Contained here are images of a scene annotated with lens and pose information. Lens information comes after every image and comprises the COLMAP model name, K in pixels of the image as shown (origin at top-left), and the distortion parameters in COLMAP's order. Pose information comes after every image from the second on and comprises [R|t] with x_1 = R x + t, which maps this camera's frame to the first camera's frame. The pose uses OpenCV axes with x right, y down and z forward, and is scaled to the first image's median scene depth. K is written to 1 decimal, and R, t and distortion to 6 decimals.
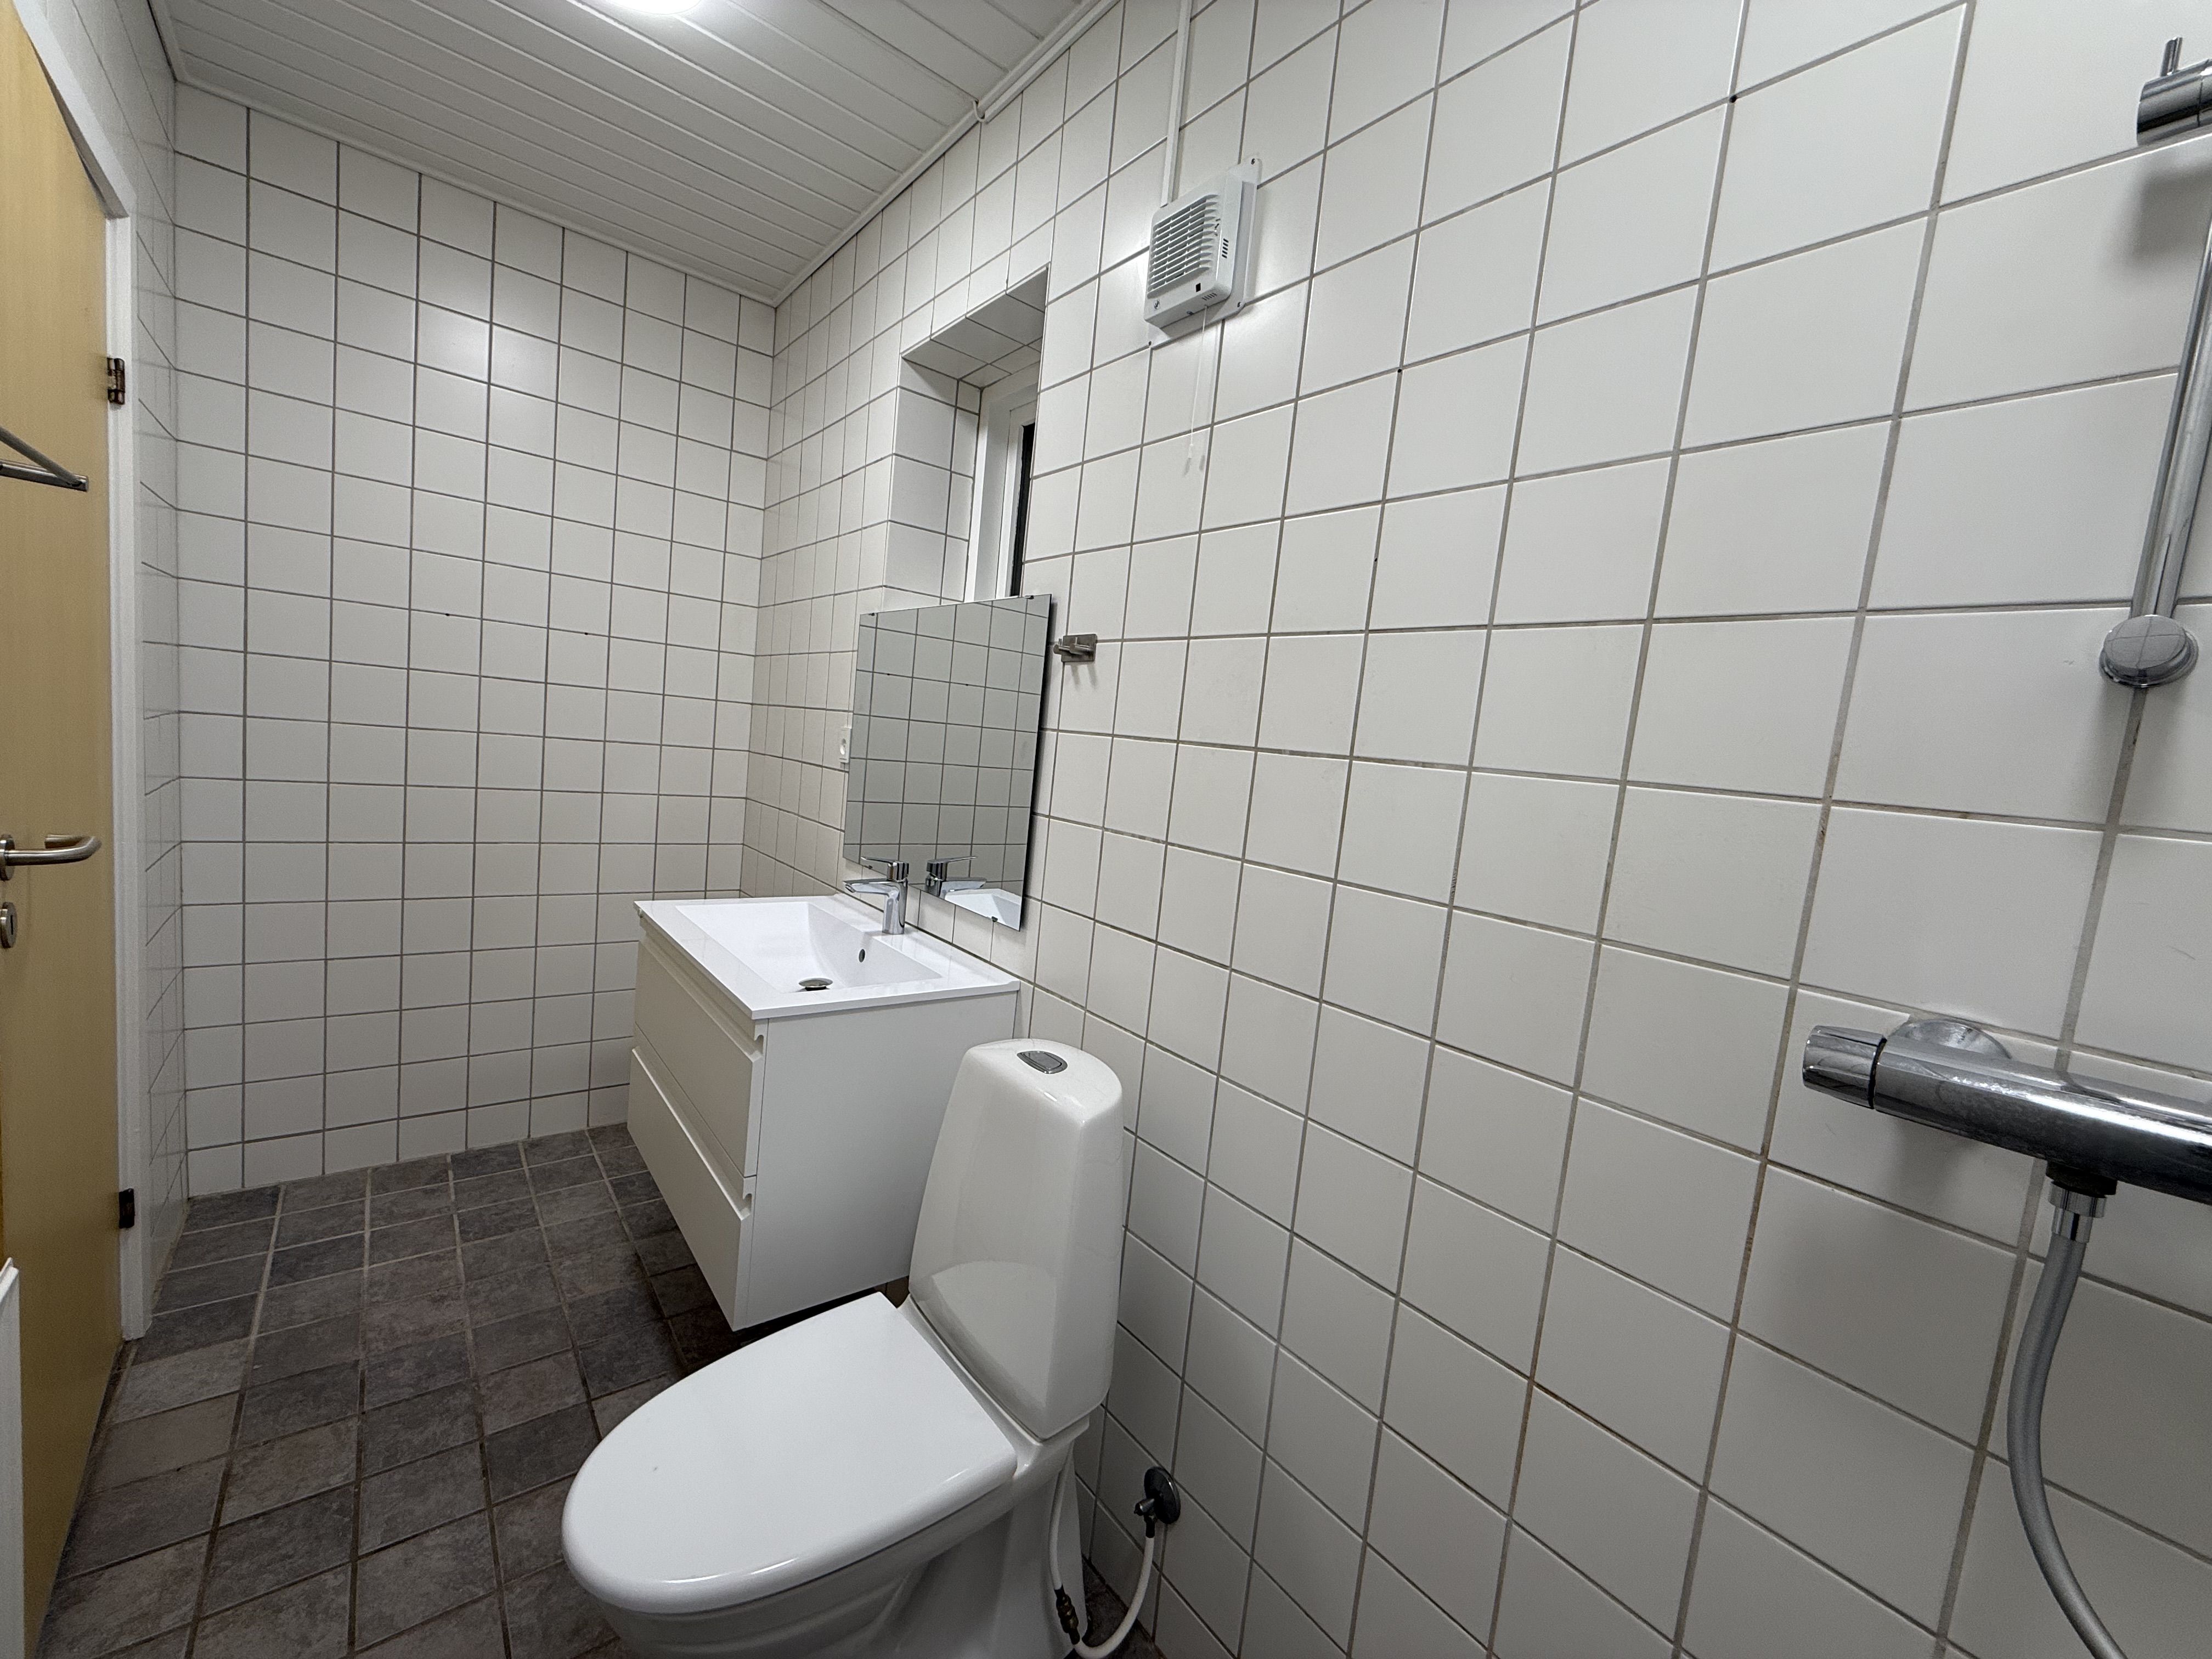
lens RADIAL K [[881.1, 0, 1098.1], [0, 881.1, 831.4], [0, 0, 1]] dist [0.000069, 0.000471]
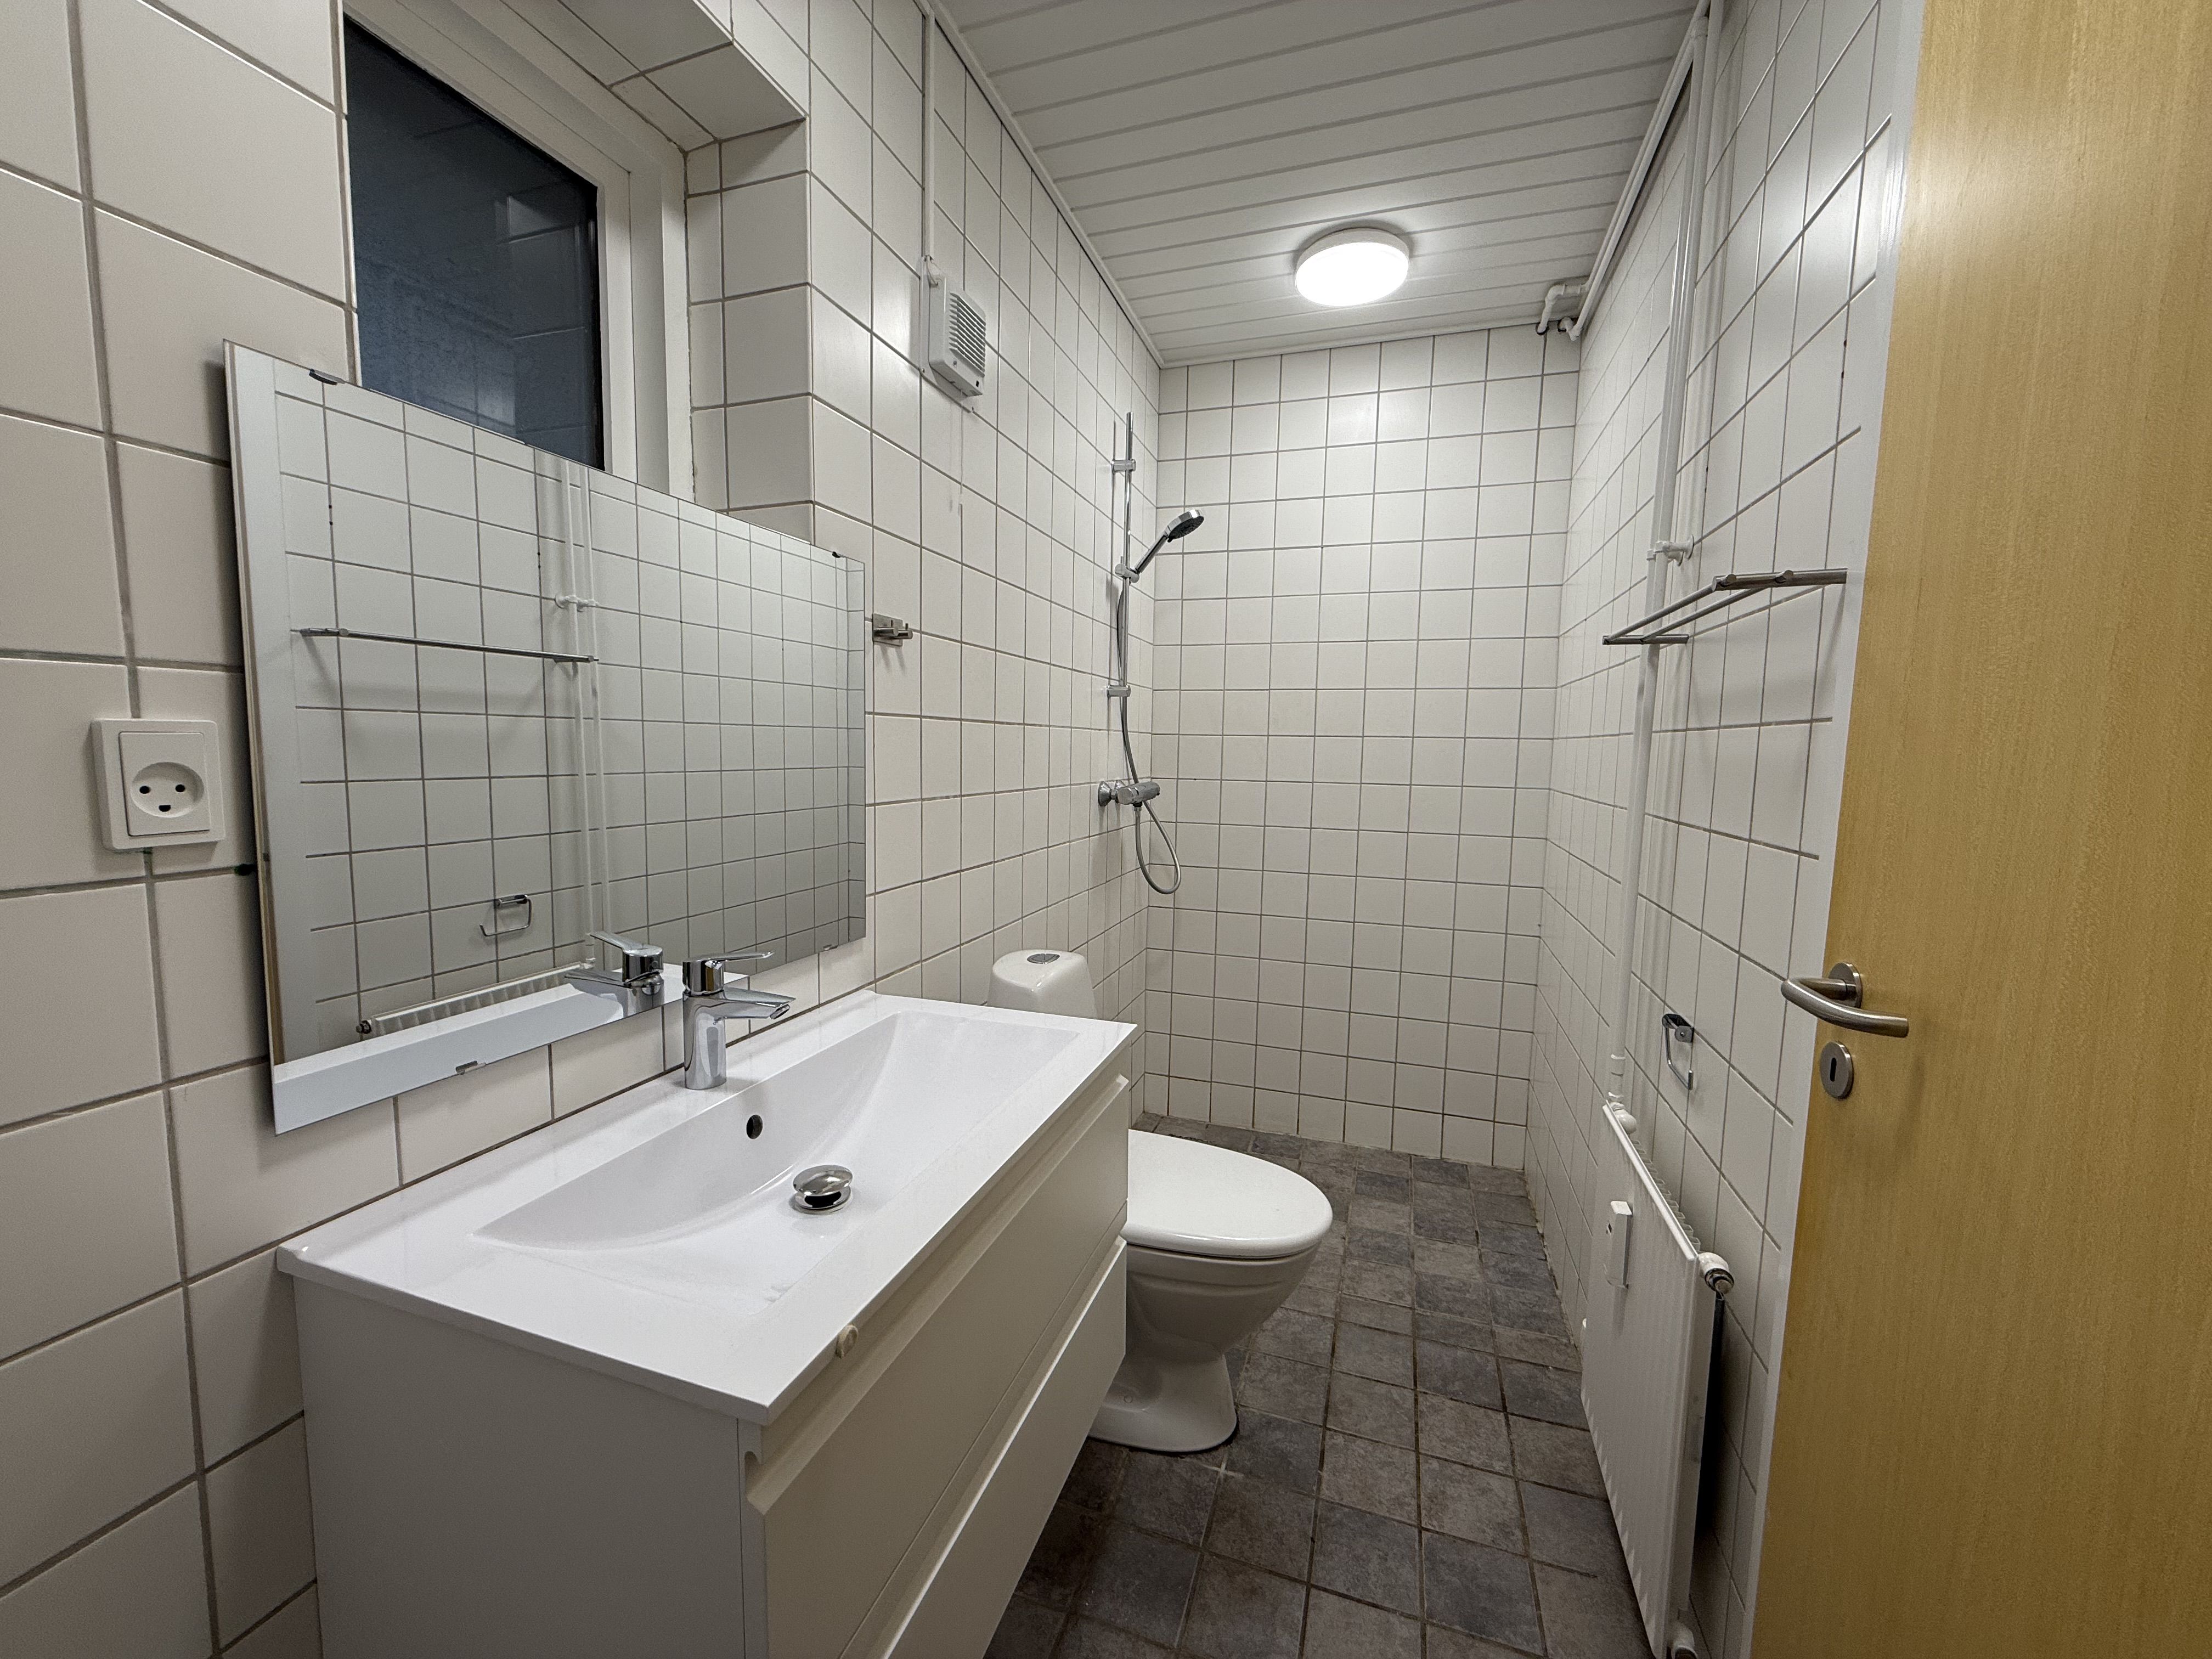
lens RADIAL K [[881.1, 0, 1101.8], [0, 881.1, 826.1], [0, 0, 1]] dist [0.000069, 0.000471]
pose [[-0.527891, -0.189626, 0.827873, -1.015068], [0.012818, 0.972867, 0.231011, -0.218779], [-0.849215, 0.132561, -0.511137, 1.328853]]
